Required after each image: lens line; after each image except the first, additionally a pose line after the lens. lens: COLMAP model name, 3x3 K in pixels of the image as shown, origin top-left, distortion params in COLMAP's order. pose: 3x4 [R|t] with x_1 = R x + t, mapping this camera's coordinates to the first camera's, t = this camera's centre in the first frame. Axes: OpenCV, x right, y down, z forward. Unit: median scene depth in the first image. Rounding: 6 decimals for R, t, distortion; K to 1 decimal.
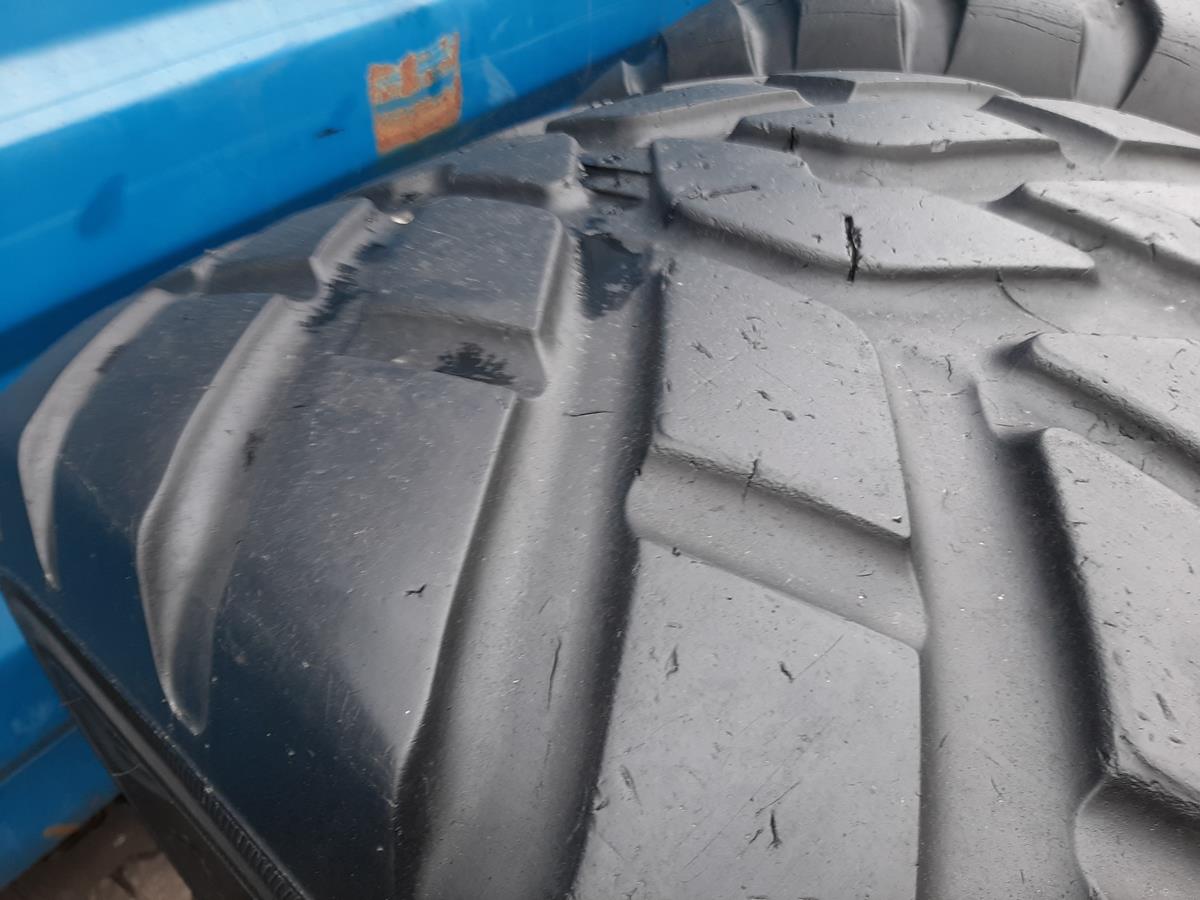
lens RADIAL K [[928.1, 0, 630.6], [0, 928.1, 438.2], [0, 0, 1]] dist [0.068250, -0.154688]
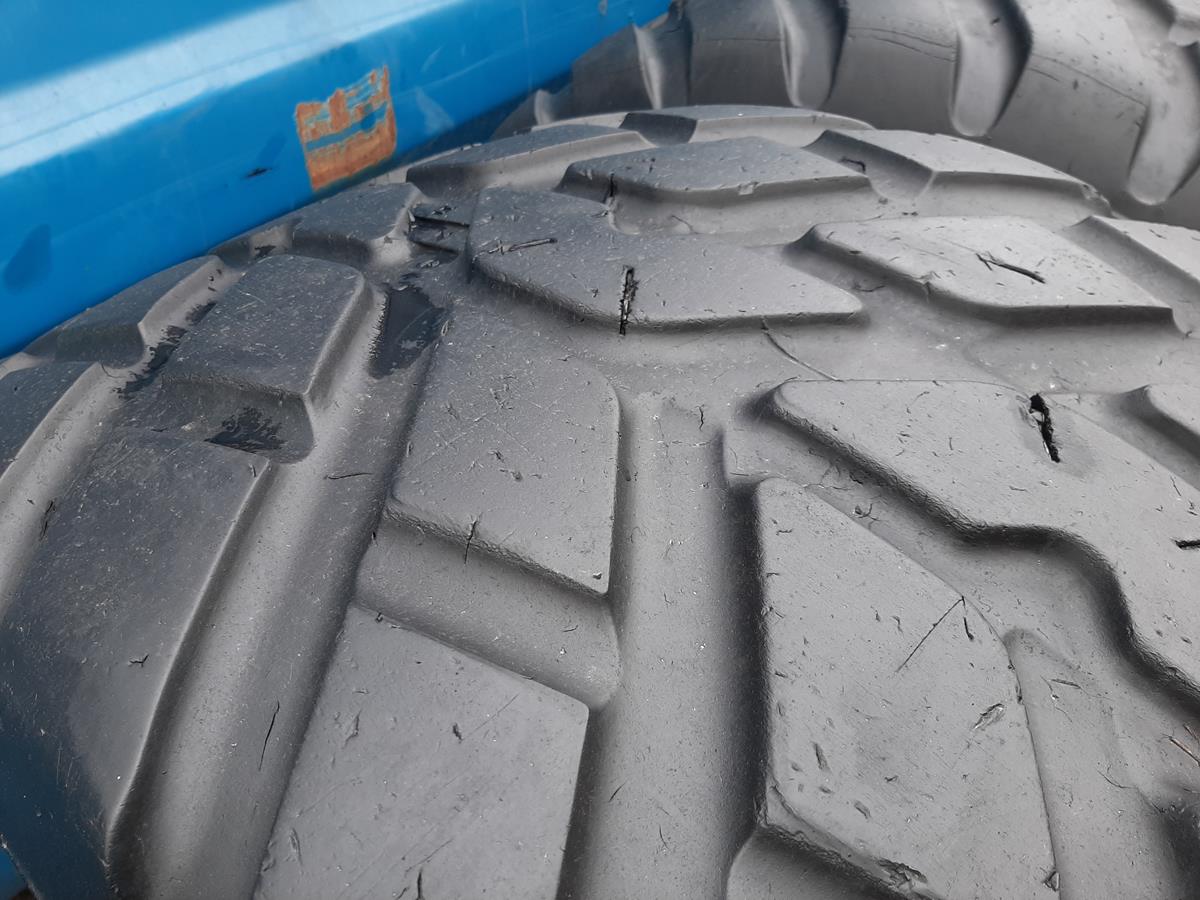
lens RADIAL K [[929.1, 0, 600.0], [0, 929.1, 450.0], [0, 0, 1]] dist [0.075890, -0.172267]
pose [[0.999172, -0.036132, -0.018717, 0.240933], [0.036091, 0.999345, -0.002550, -0.040242], [0.018796, 0.001872, 0.999822, -0.035297]]
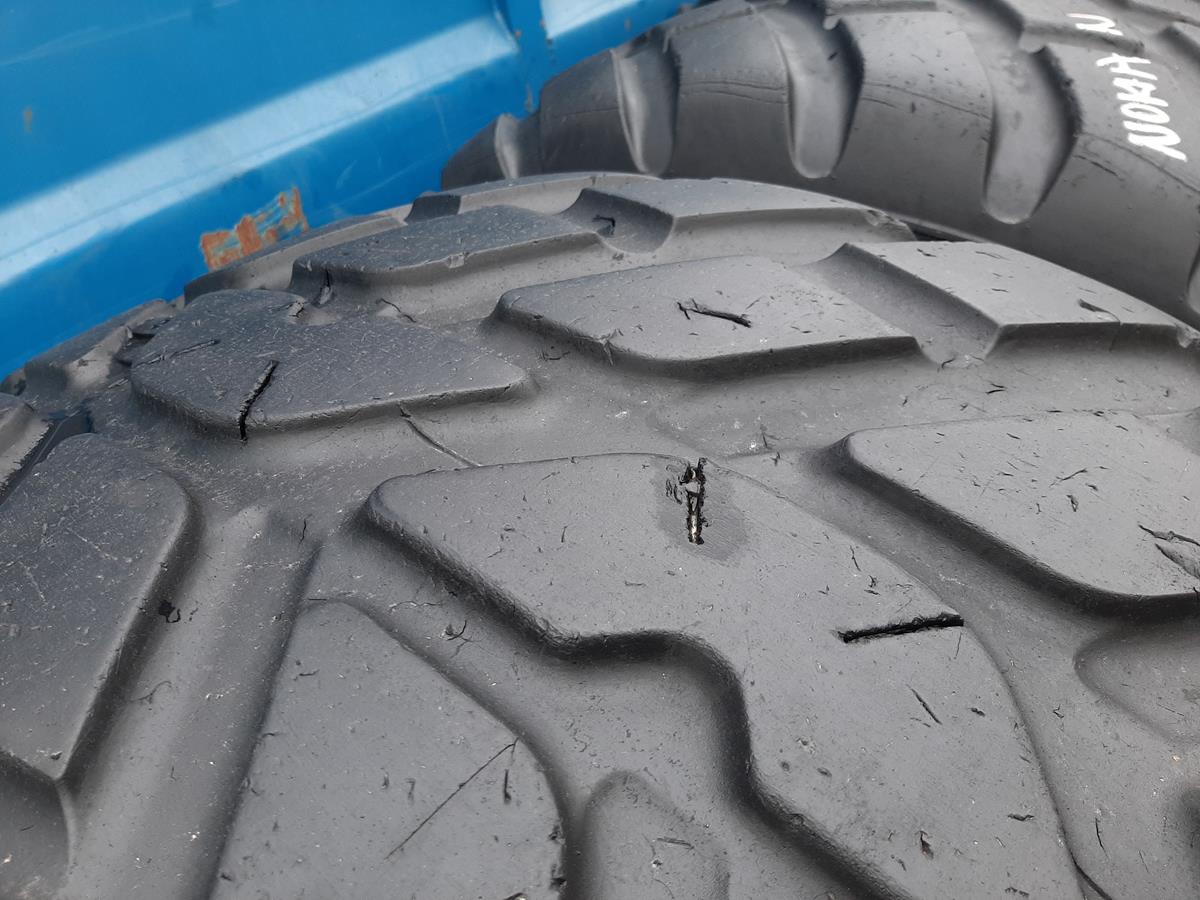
lens RADIAL K [[942.8, 0, 566.4], [0, 942.8, 453.5], [0, 0, 1]] dist [0.113957, -0.313821]
pose [[0.986816, -0.146784, -0.068180, 0.637882], [0.139454, 0.984953, -0.102082, -0.022421], [0.082138, 0.091228, 0.992437, 0.138838]]
